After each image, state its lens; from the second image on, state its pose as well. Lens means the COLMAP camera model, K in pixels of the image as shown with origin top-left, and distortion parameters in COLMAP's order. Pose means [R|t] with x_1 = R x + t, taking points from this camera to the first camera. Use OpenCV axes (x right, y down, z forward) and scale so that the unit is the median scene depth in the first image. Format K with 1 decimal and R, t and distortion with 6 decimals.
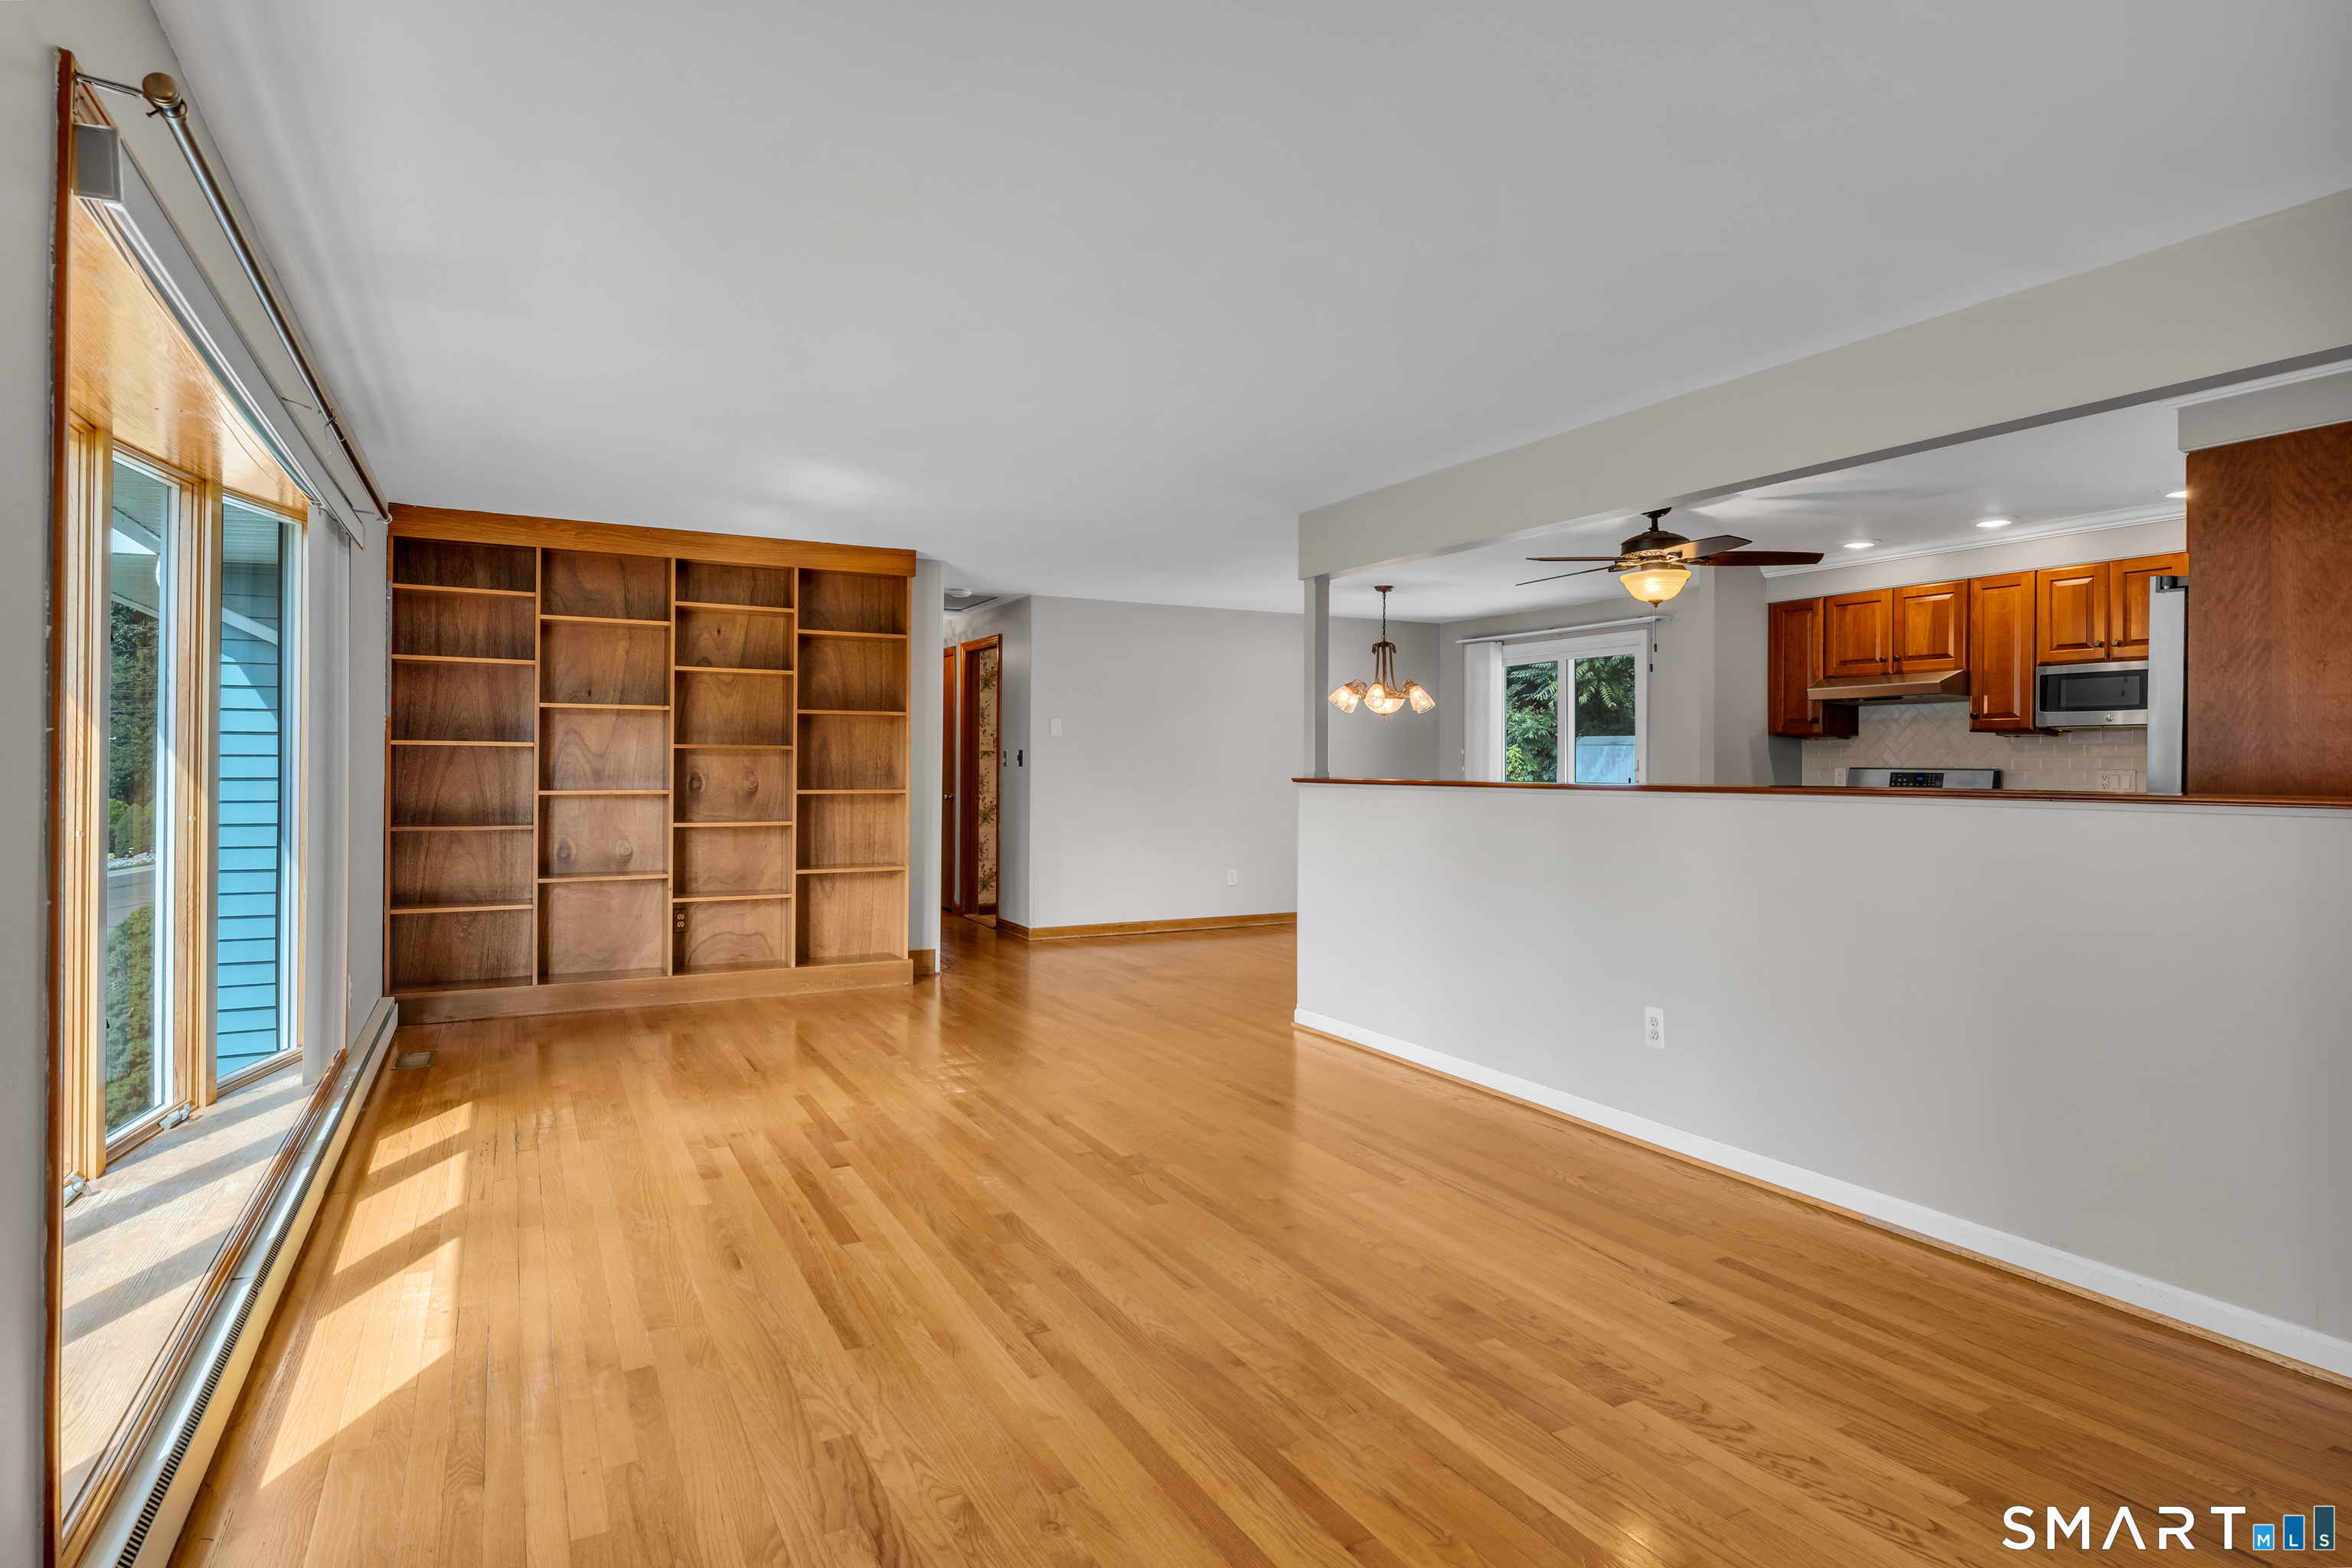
lens RADIAL K [[1242.7, 0, 1175.4], [0, 1242.7, 757.8], [0, 0, 1]] dist [-0.001738, 0.000069]
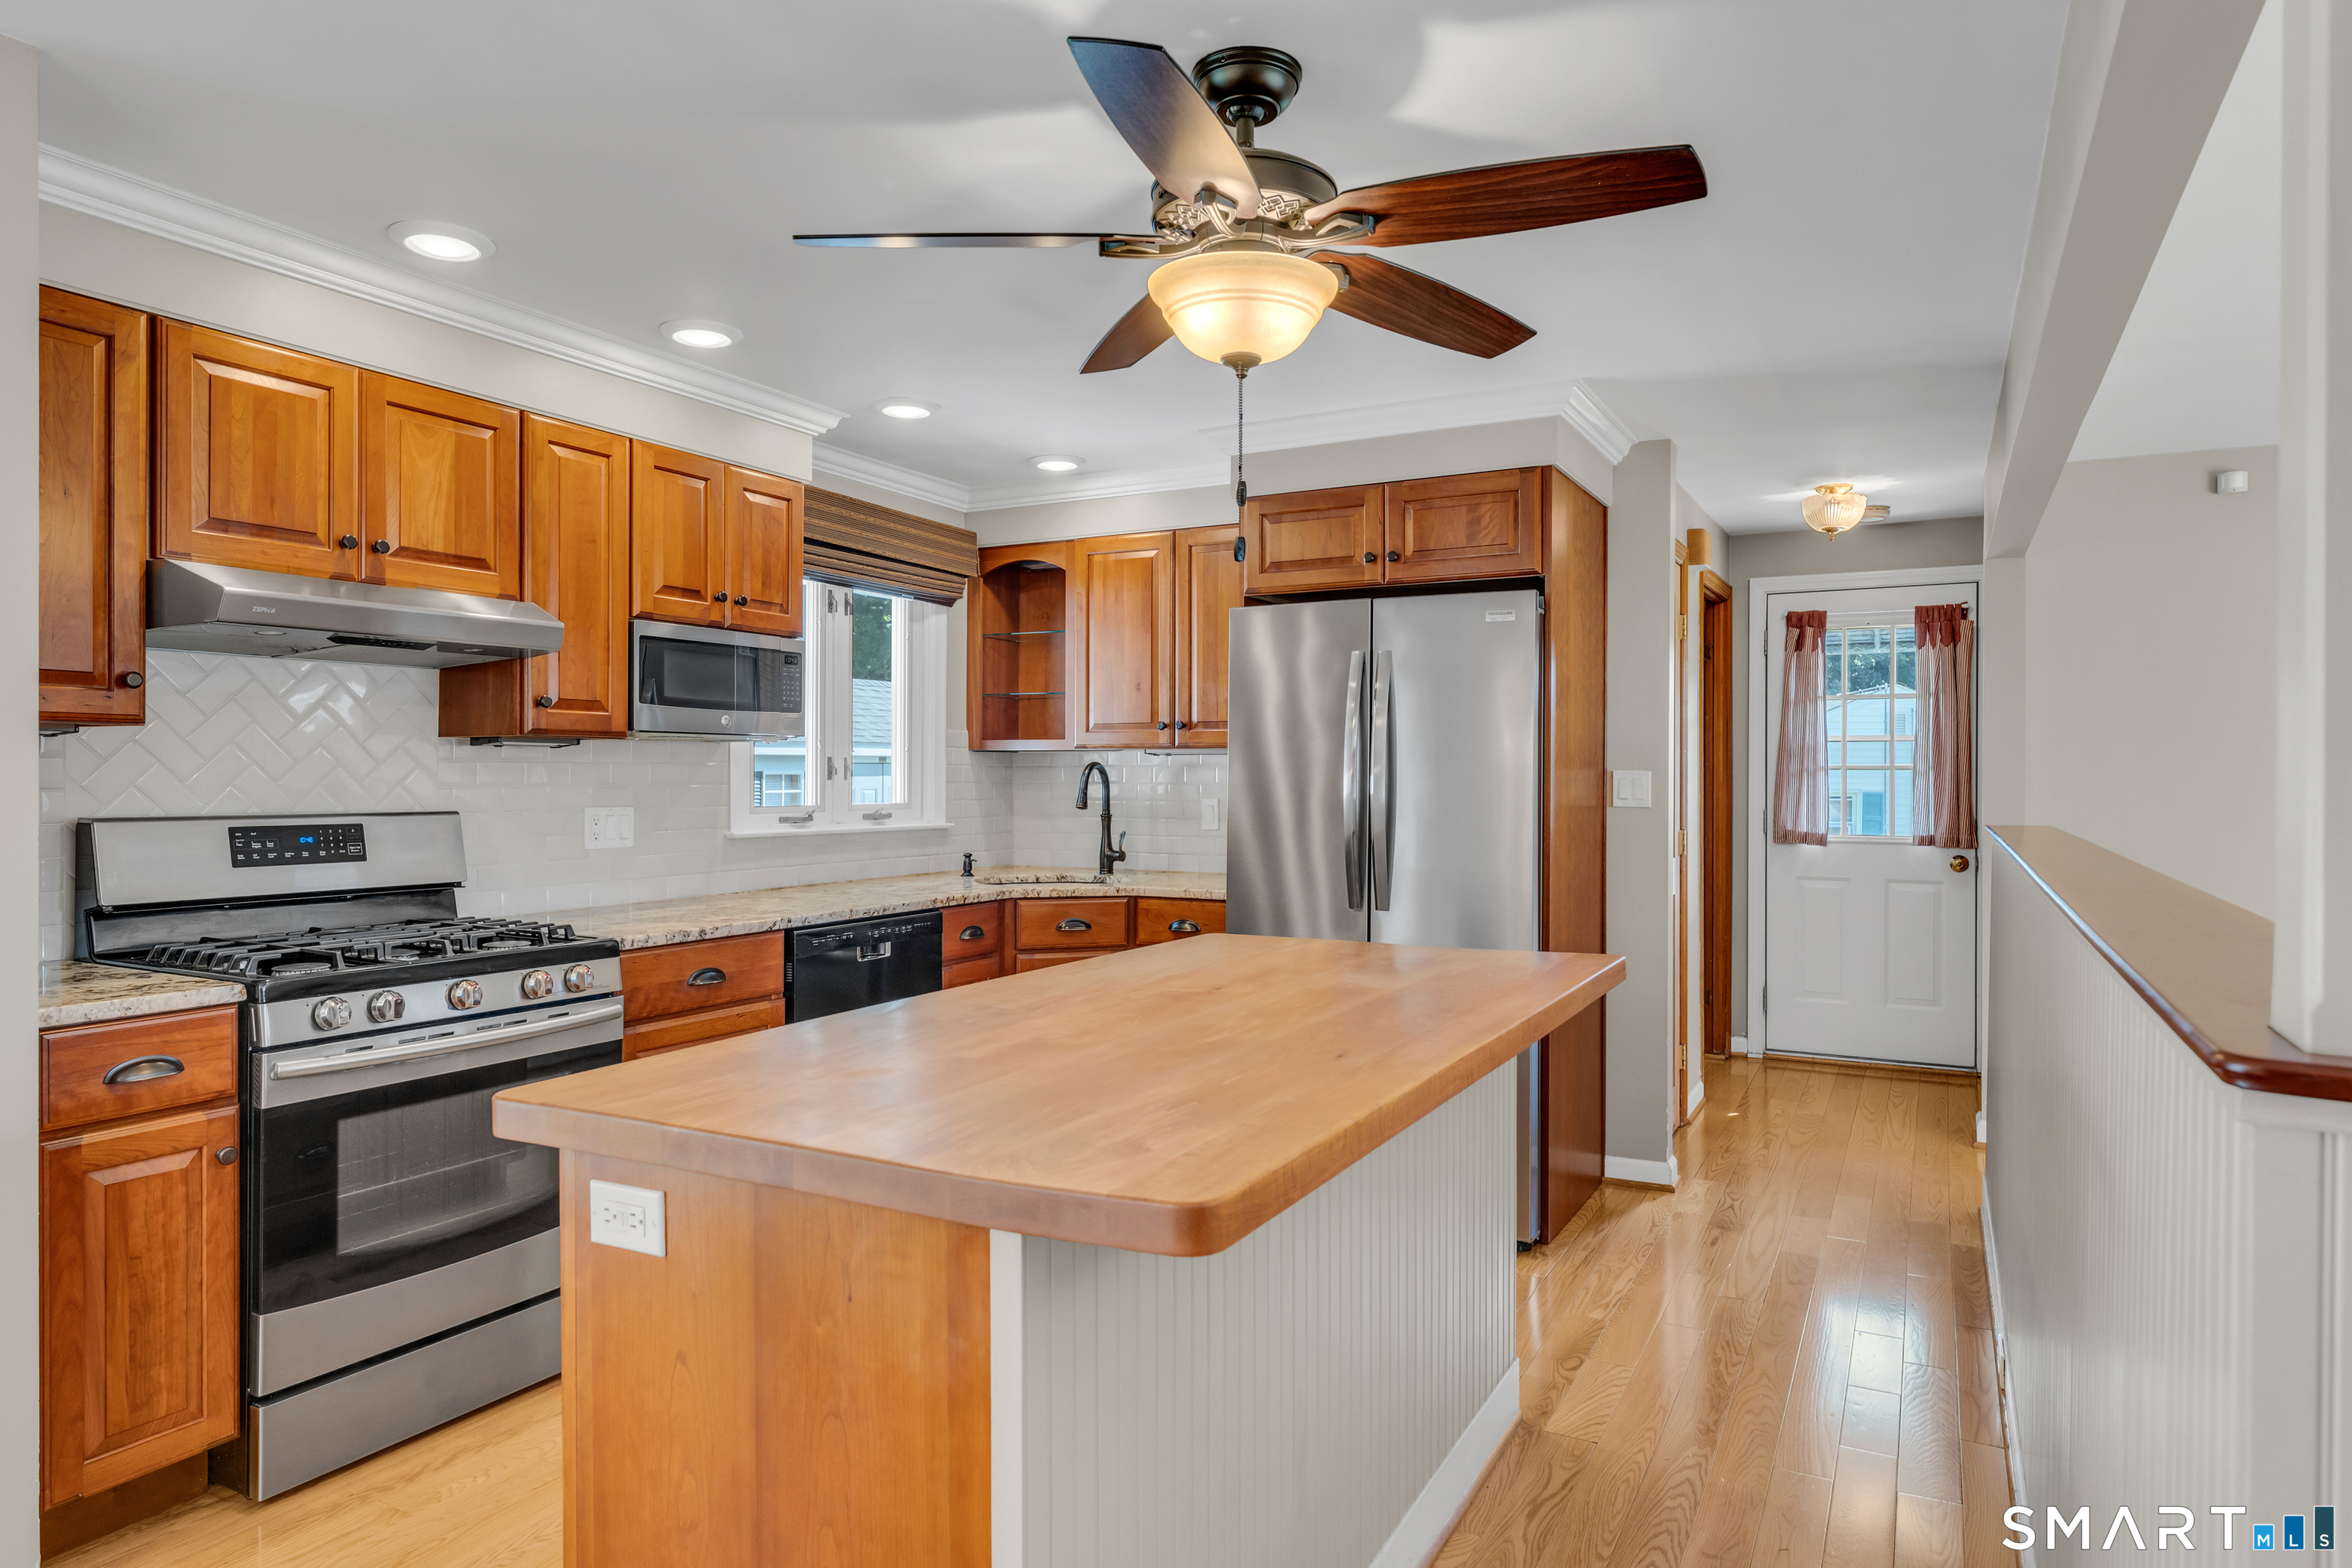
lens RADIAL K [[1386.9, 0, 1176.0], [0, 1386.9, 784.0], [0, 0, 1]] dist [-0.002503, -0.000181]
pose [[-0.548163, -0.012035, 0.836285, 0.060271], [-0.008501, 0.999925, 0.008818, -0.008870], [-0.836328, -0.002275, -0.548224, 1.063483]]
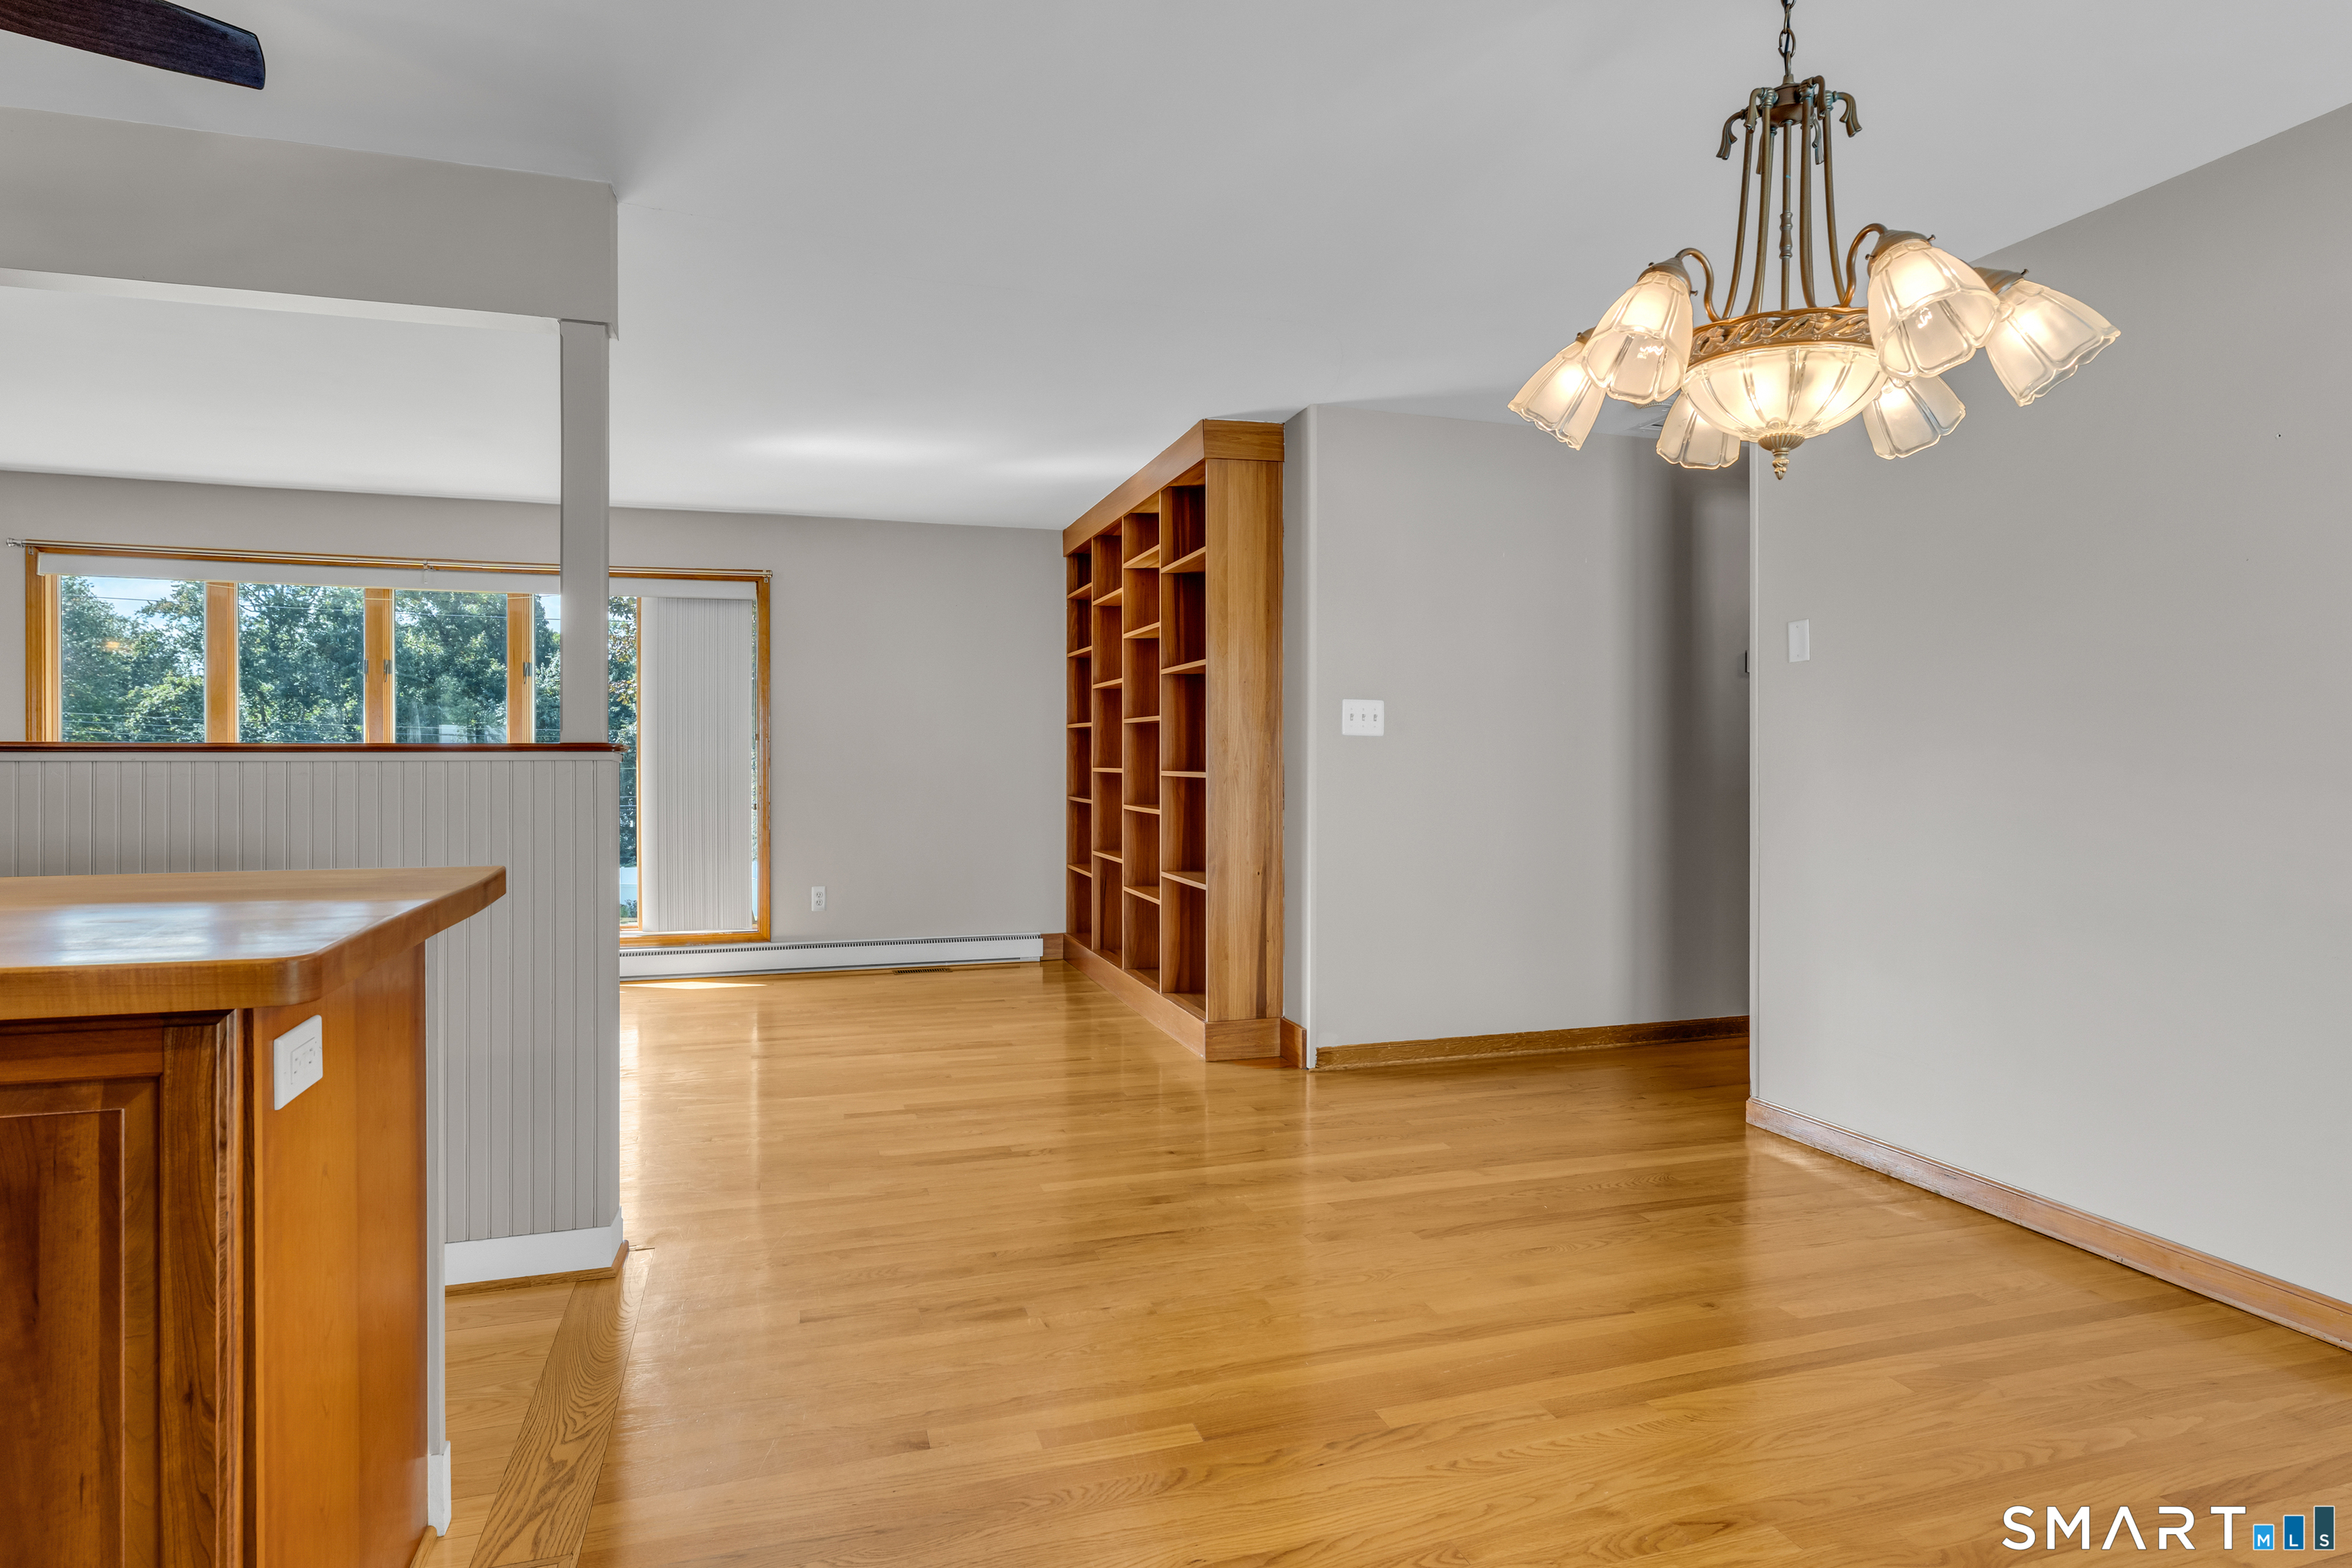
lens RADIAL K [[1254.6, 0, 1177.0], [0, 1254.6, 761.3], [0, 0, 1]] dist [-0.001349, -0.000151]
pose [[-0.184177, -0.000862, -0.982893, 0.496744], [0.004037, 0.999991, -0.001634, 0.021978], [0.982885, -0.004269, -0.184172, 1.192525]]
